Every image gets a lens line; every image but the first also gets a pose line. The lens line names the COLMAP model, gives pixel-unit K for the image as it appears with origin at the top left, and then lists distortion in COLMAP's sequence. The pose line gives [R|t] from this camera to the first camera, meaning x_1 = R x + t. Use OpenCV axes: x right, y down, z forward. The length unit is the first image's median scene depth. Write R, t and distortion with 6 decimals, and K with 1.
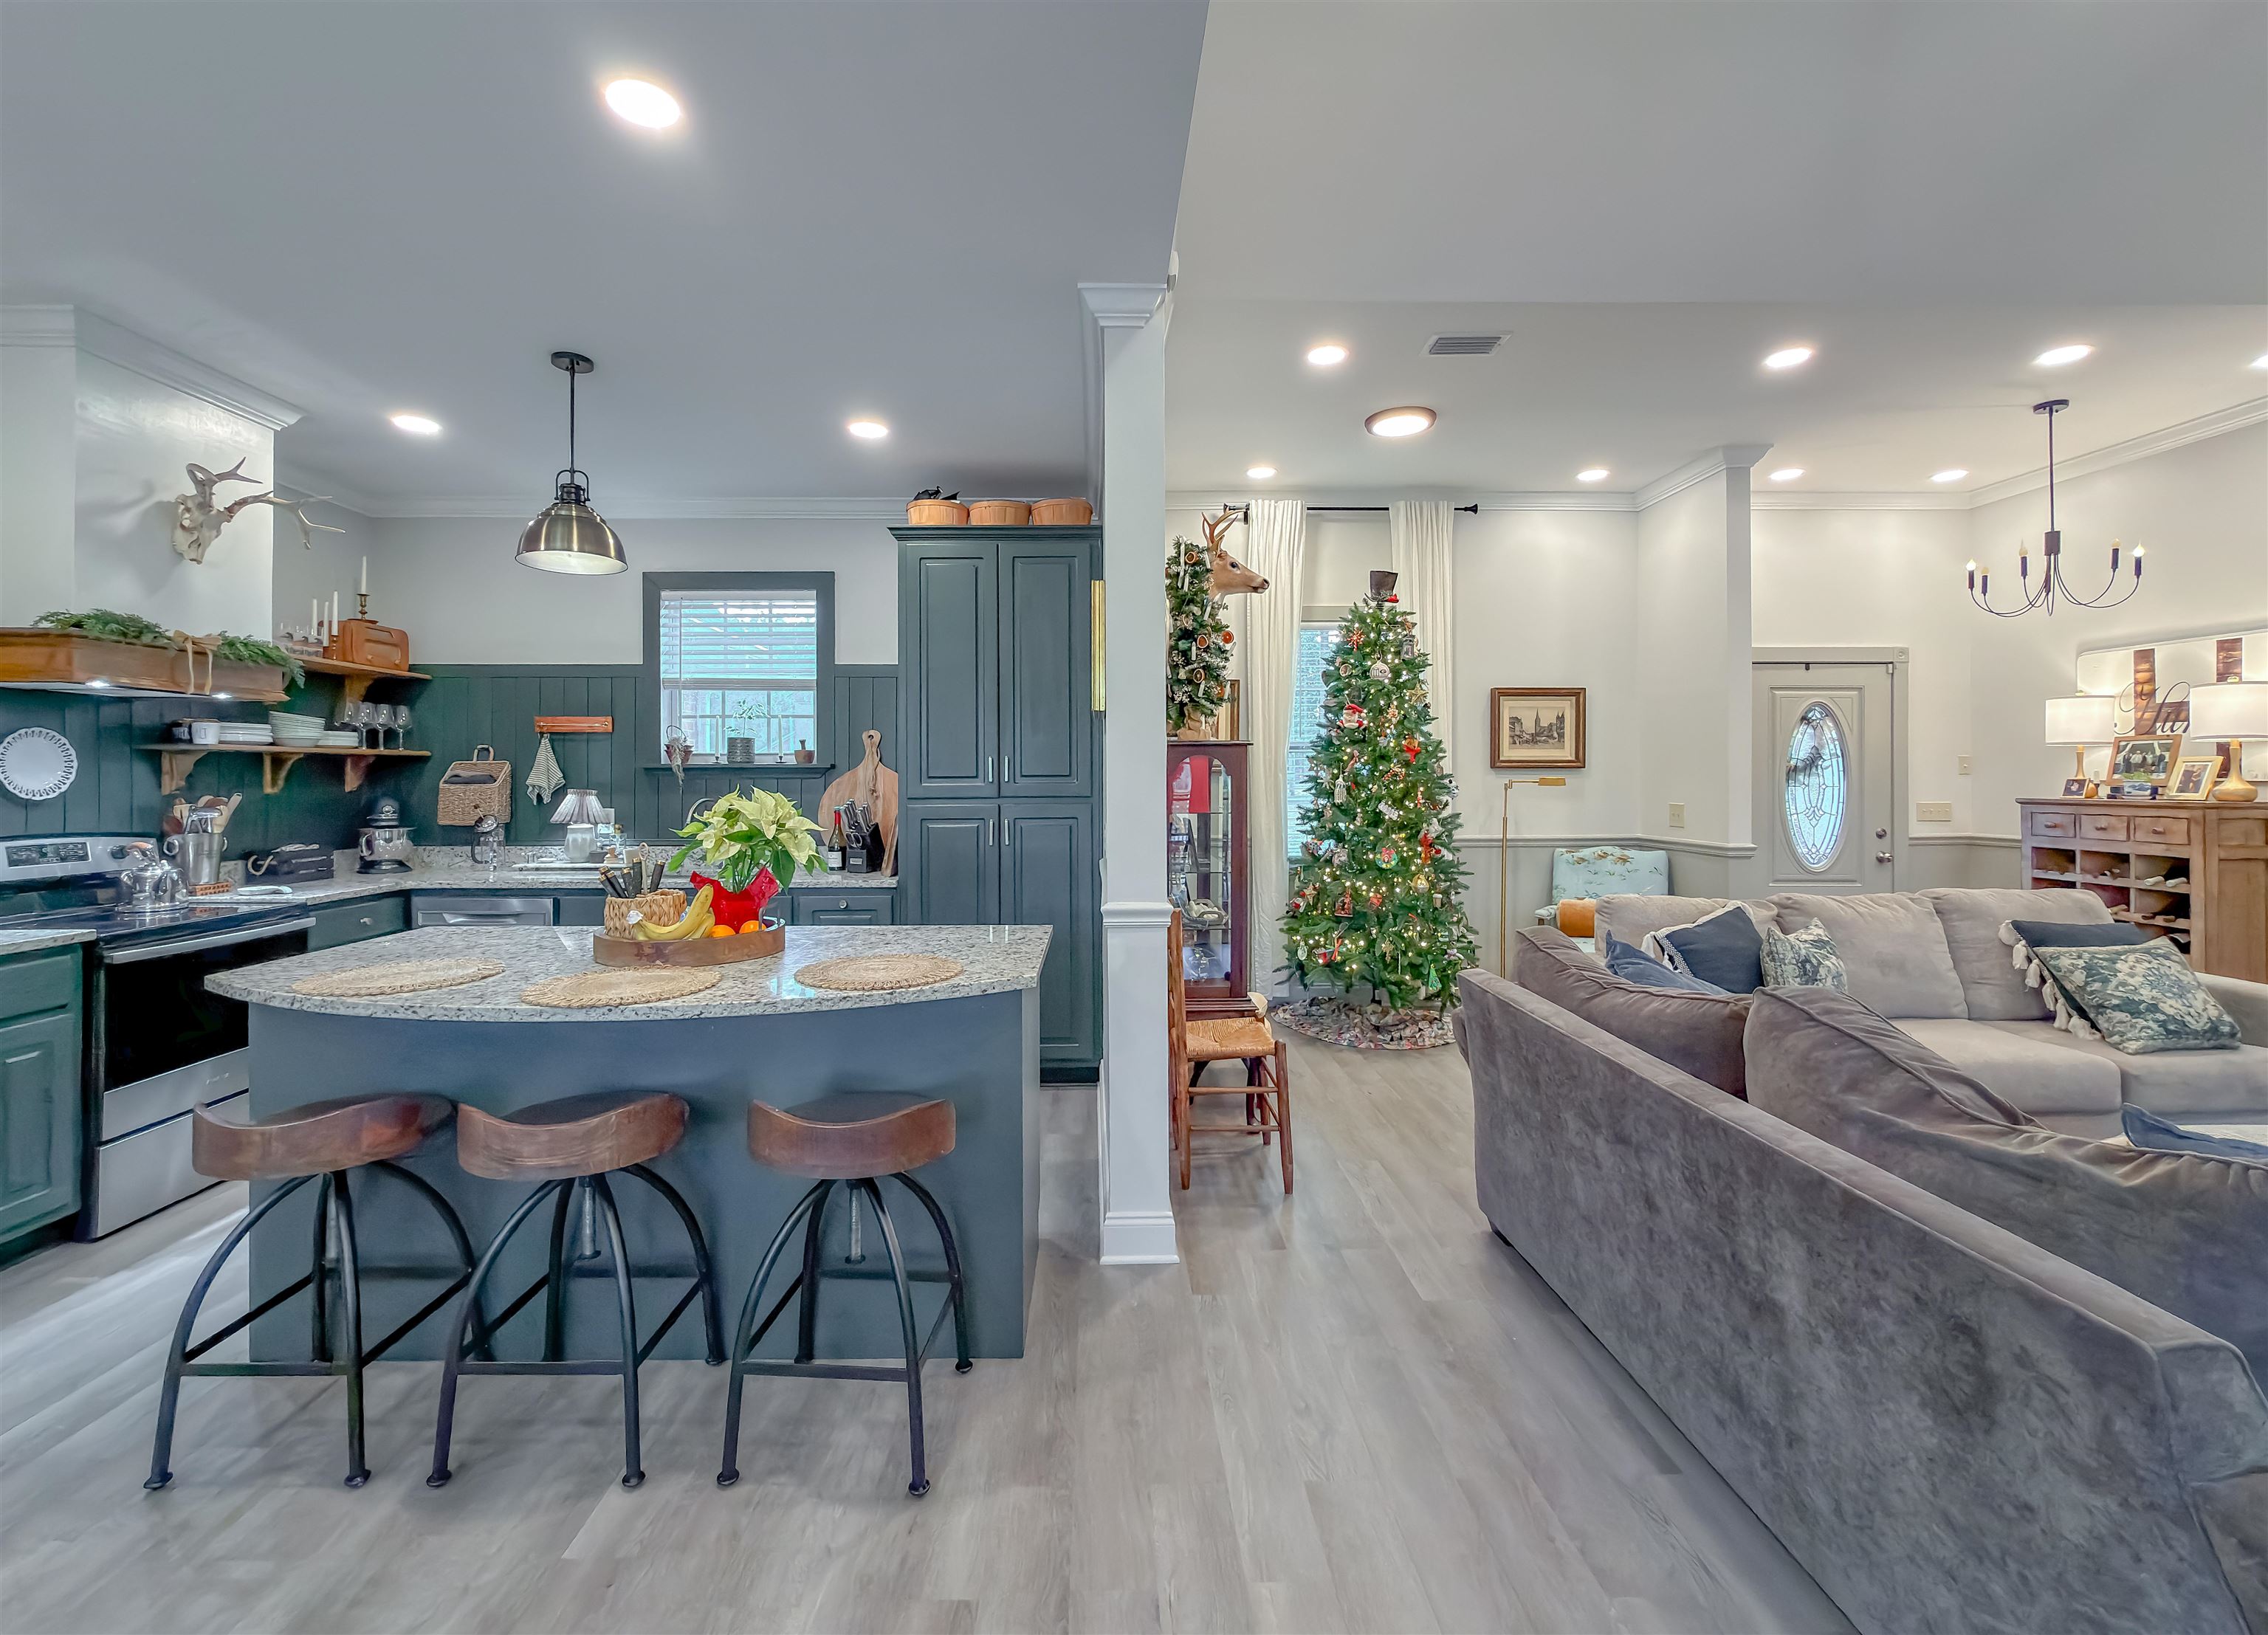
lens RADIAL K [[955.4, 0, 1099.0], [0, 955.4, 767.0], [0, 0, 1]] dist [-0.001758, 0.000049]
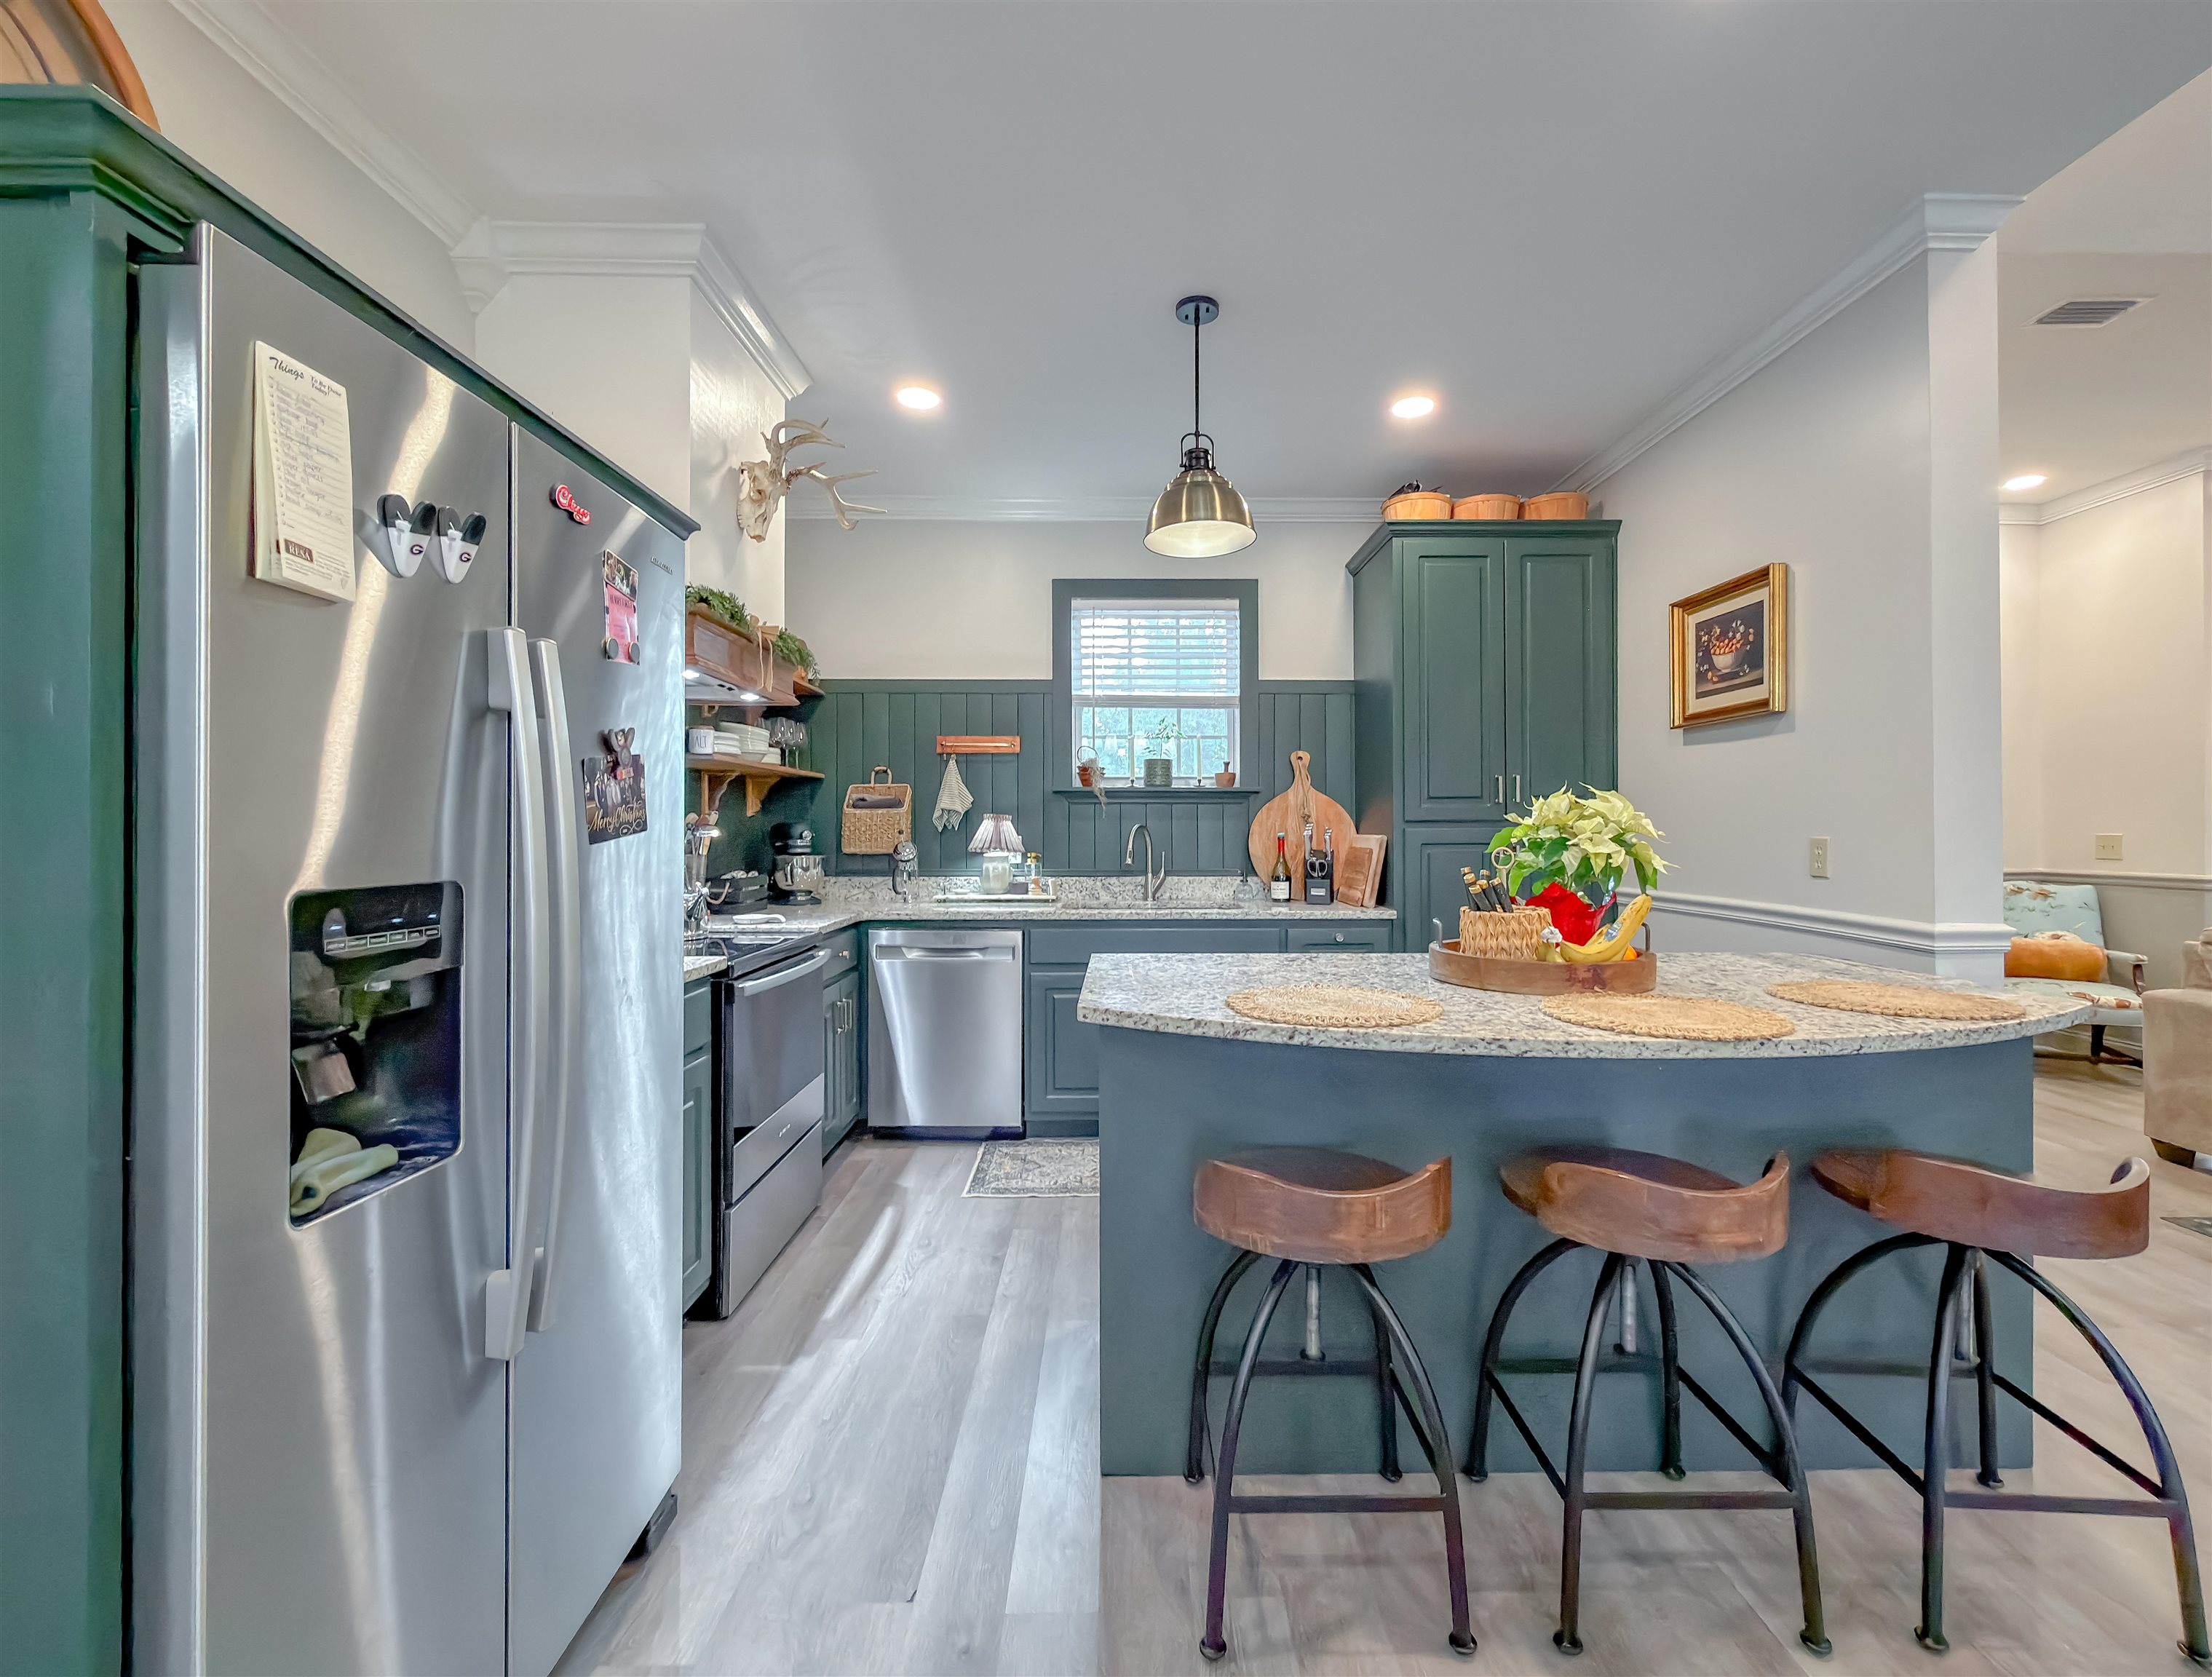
lens RADIAL K [[938.9, 0, 1103.1], [0, 938.9, 826.3], [0, 0, 1]] dist [-0.001626, 0.000118]
pose [[0.999998, 0.000351, 0.002153, -0.443609], [-0.000362, 0.999989, 0.004736, 0.030607], [-0.002151, -0.004737, 0.999986, 0.097637]]
